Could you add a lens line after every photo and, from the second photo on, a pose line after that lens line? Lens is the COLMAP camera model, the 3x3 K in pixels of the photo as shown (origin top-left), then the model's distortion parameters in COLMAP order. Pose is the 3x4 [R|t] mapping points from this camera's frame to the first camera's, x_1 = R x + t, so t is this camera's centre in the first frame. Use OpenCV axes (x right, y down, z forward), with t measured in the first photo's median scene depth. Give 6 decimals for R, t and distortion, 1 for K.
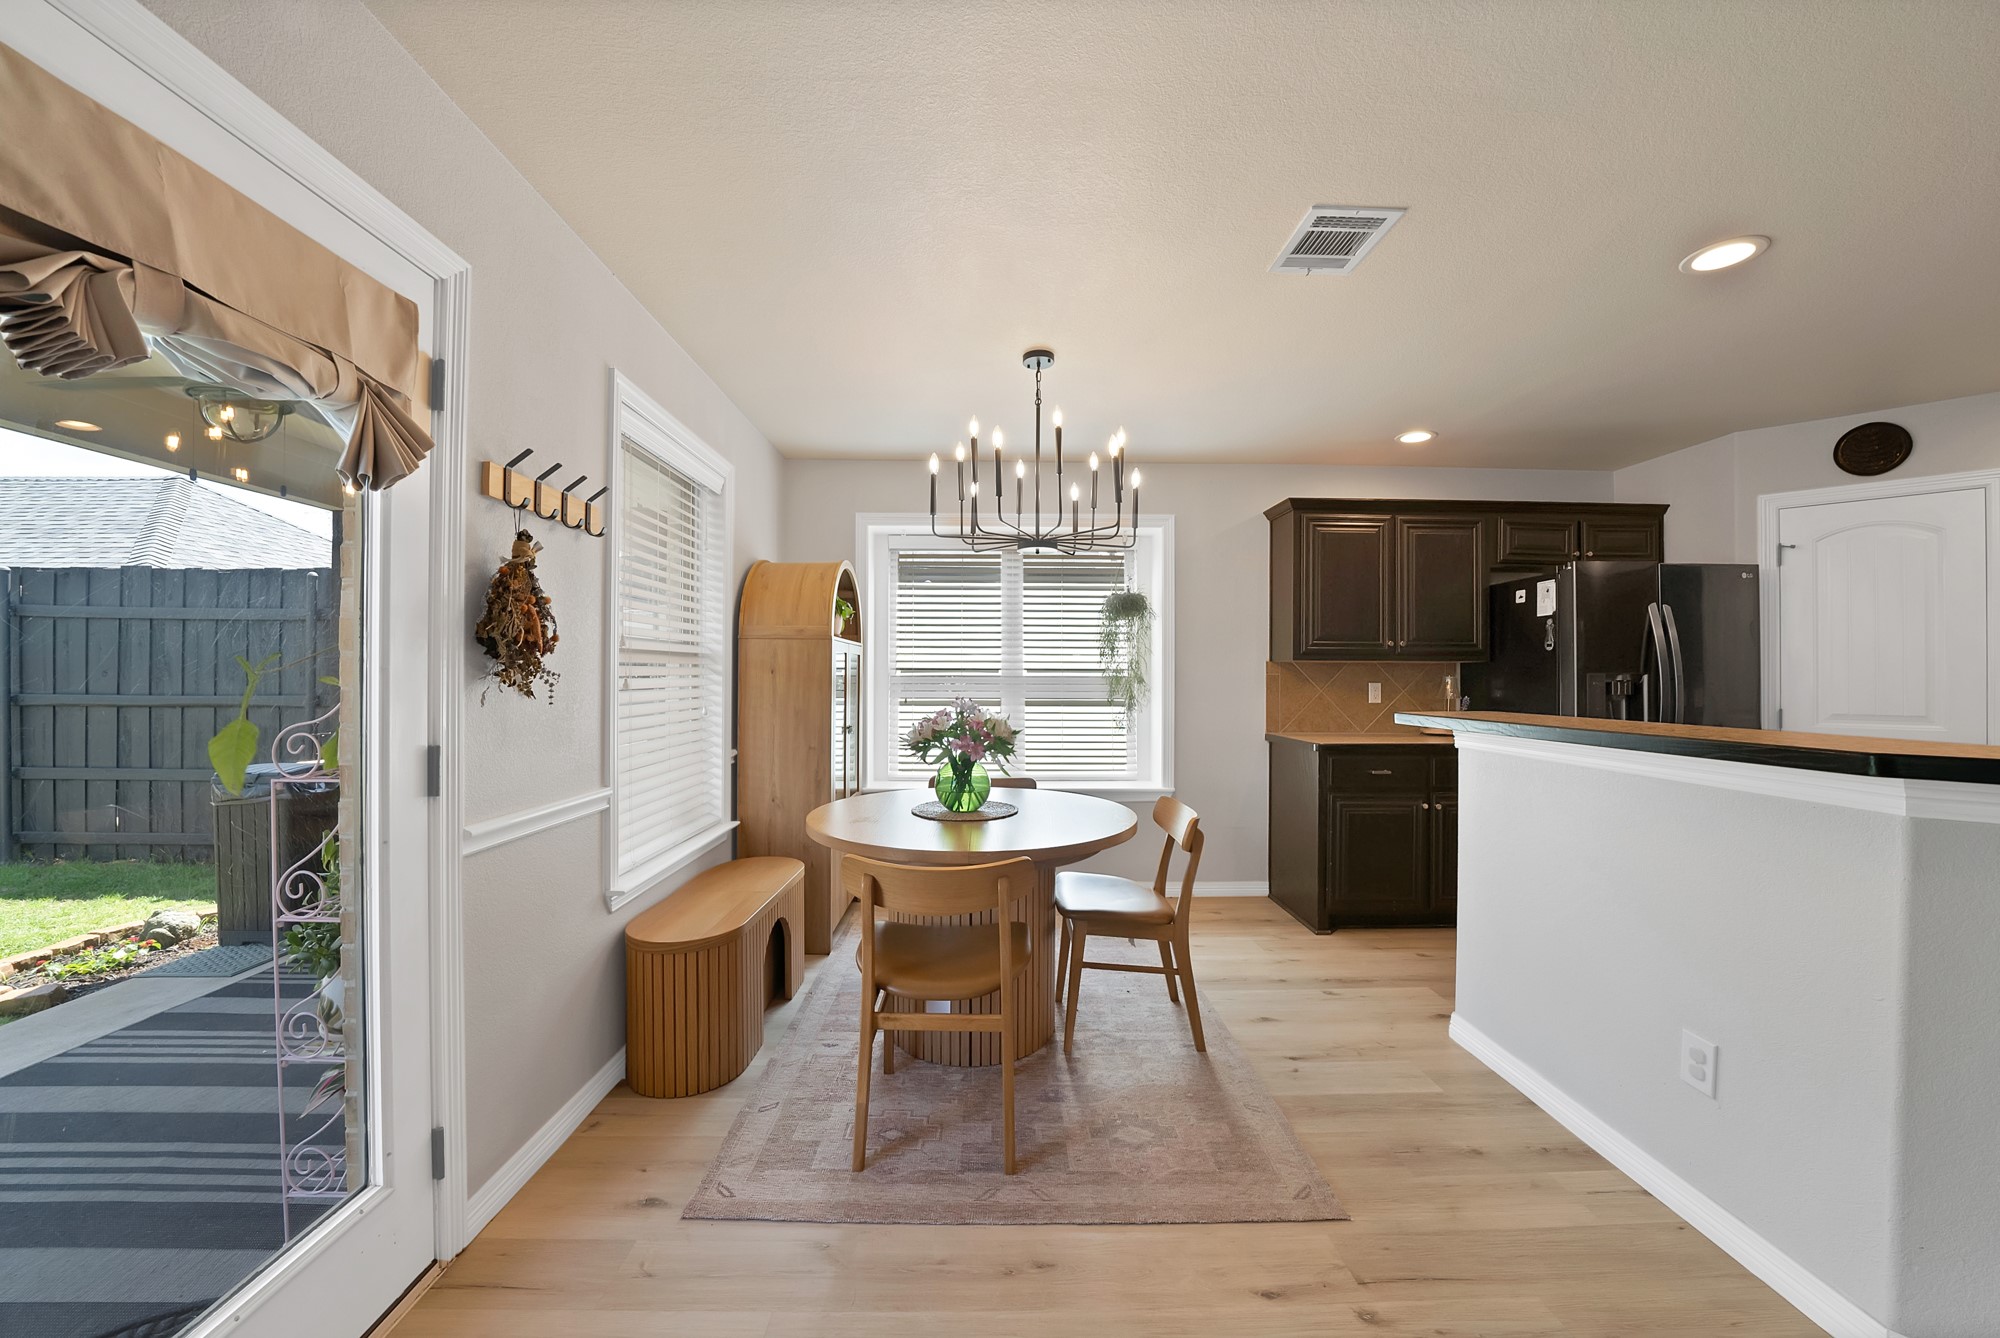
lens RADIAL K [[725.4, 0, 1000.8], [0, 725.4, 676.8], [0, 0, 1]] dist [-0.022193, 0.000121]
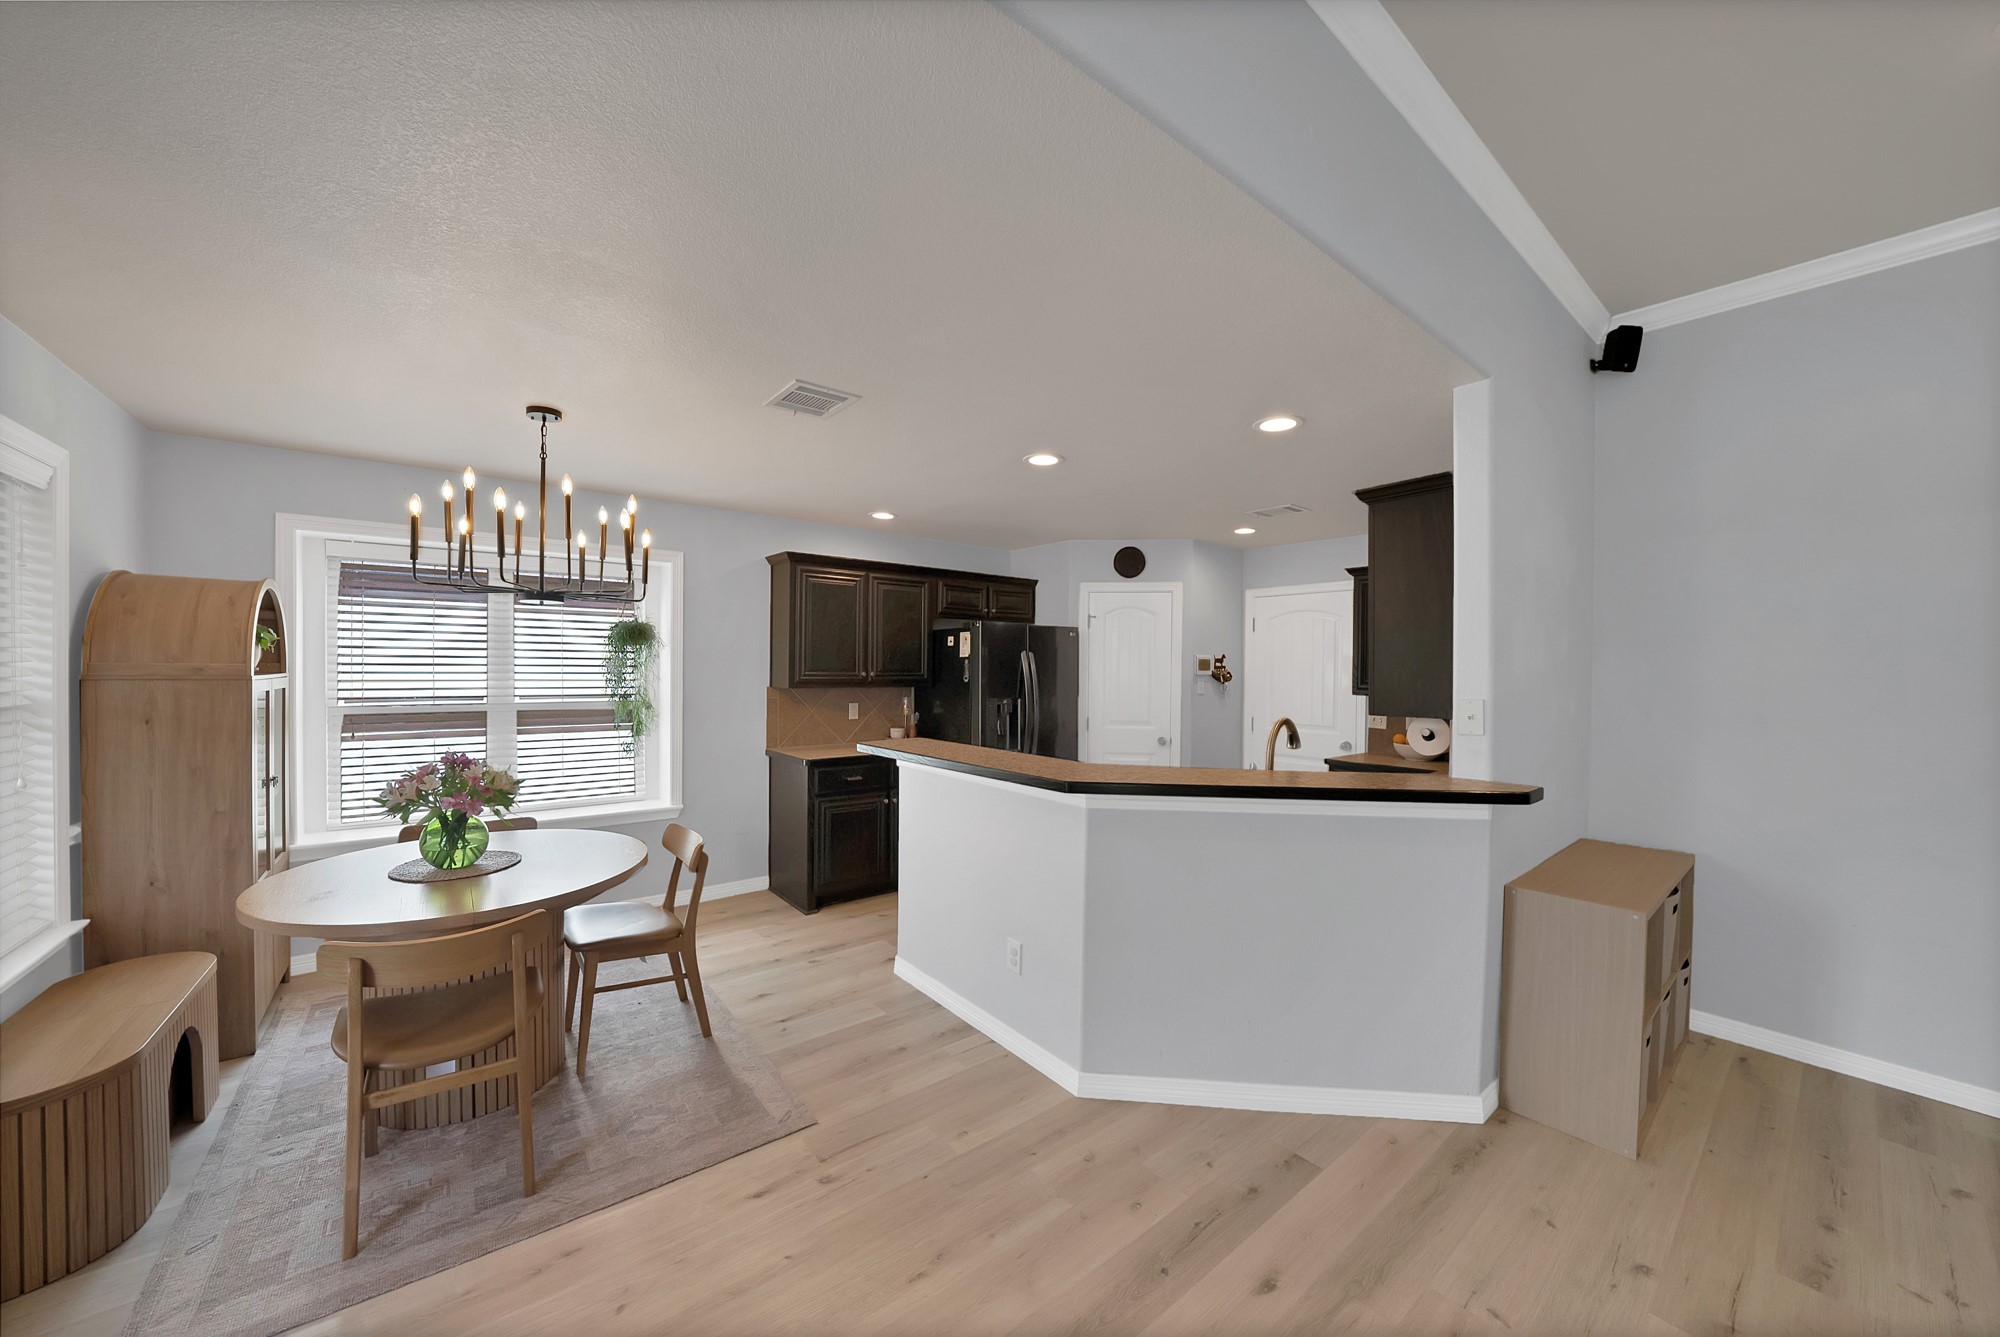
lens RADIAL K [[716.0, 0, 1006.6], [0, 716.0, 671.1], [0, 0, 1]] dist [-0.028769, 0.003383]
pose [[0.789536, -0.001463, 0.613703, -0.043367], [-0.008994, 0.999862, 0.013955, -0.093900], [-0.613639, -0.016538, 0.789414, -0.193209]]
